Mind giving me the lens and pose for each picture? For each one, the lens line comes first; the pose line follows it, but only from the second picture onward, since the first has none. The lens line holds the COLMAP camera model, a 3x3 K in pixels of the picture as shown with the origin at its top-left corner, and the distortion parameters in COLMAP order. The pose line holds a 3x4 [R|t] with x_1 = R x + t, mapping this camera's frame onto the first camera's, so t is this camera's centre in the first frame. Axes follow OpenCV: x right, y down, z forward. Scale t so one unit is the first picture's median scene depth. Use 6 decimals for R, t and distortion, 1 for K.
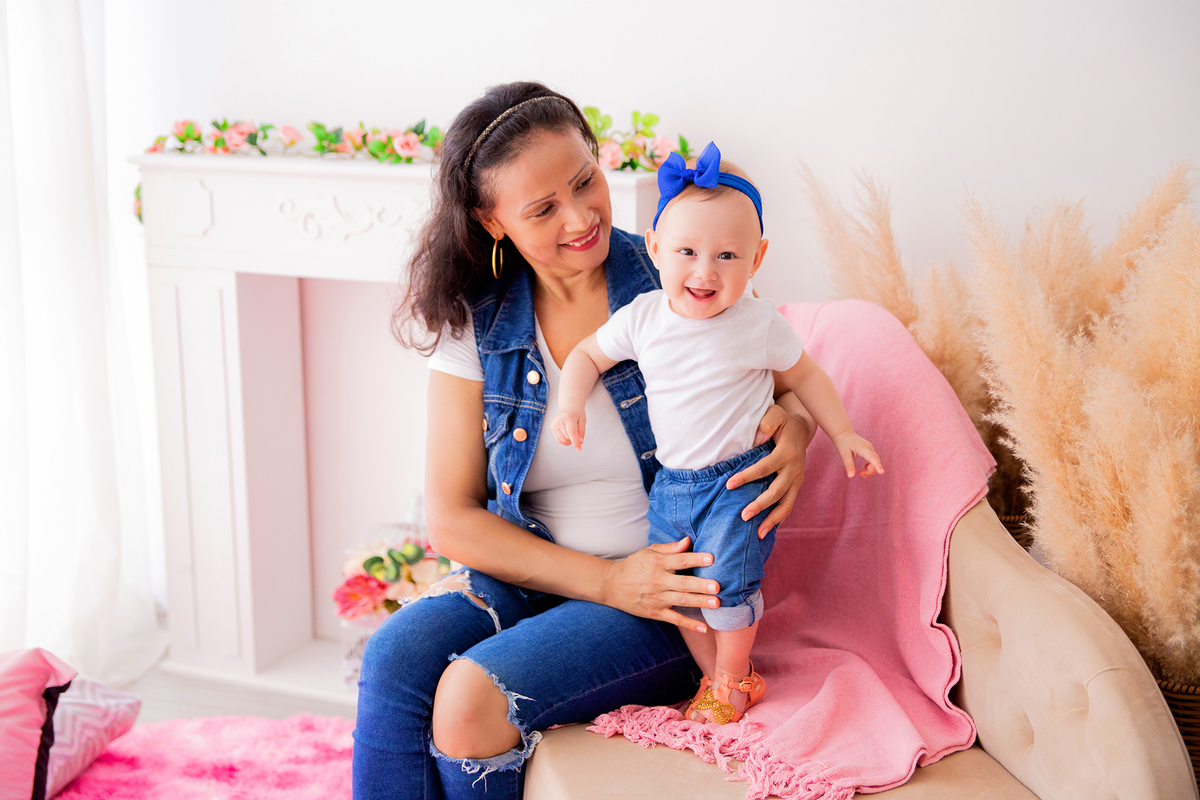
lens RADIAL K [[1651.9, 0, 587.3], [0, 1651.9, 408.1], [0, 0, 1]] dist [0.107498, 0.000000]
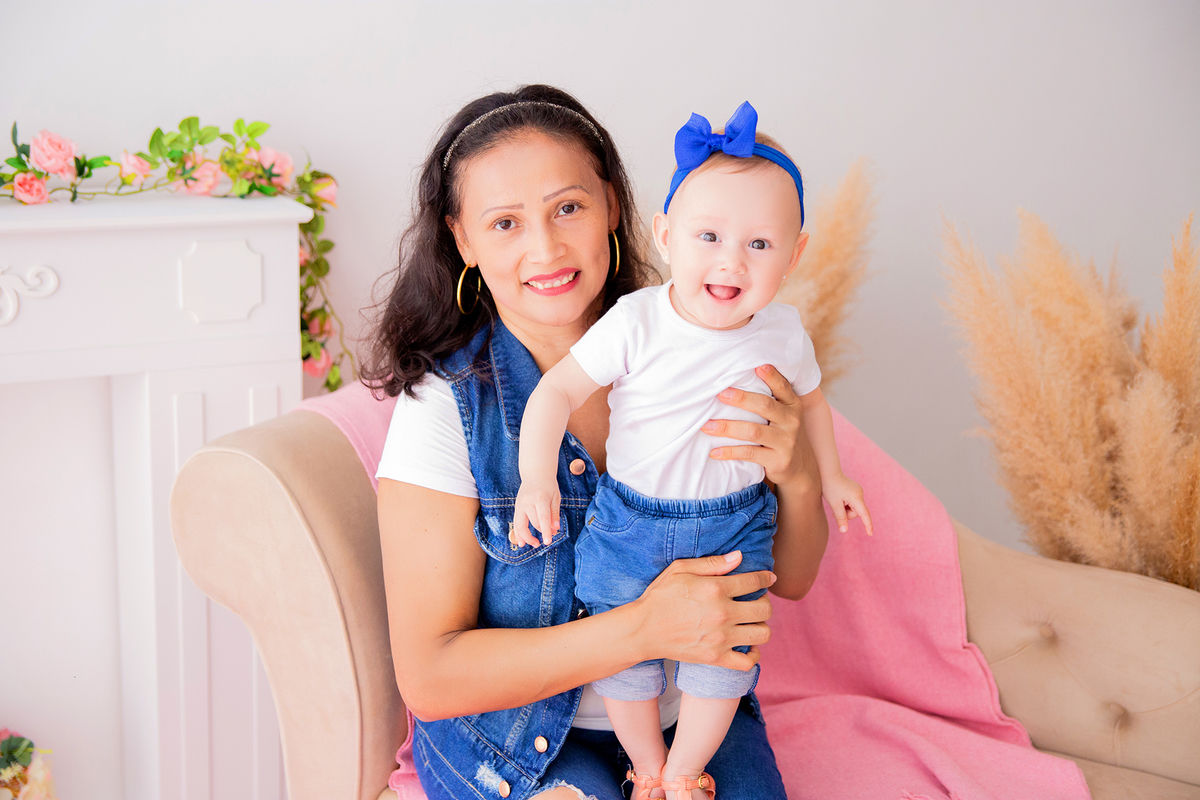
lens RADIAL K [[1651.9, 0, 586.8], [0, 1651.9, 397.8], [0, 0, 1]] dist [0.107498, 0.000000]
pose [[0.629622, -0.187622, 0.753906, -0.480598], [0.137750, 0.981986, 0.129342, -0.129043], [-0.764592, 0.022414, 0.644124, 0.374960]]
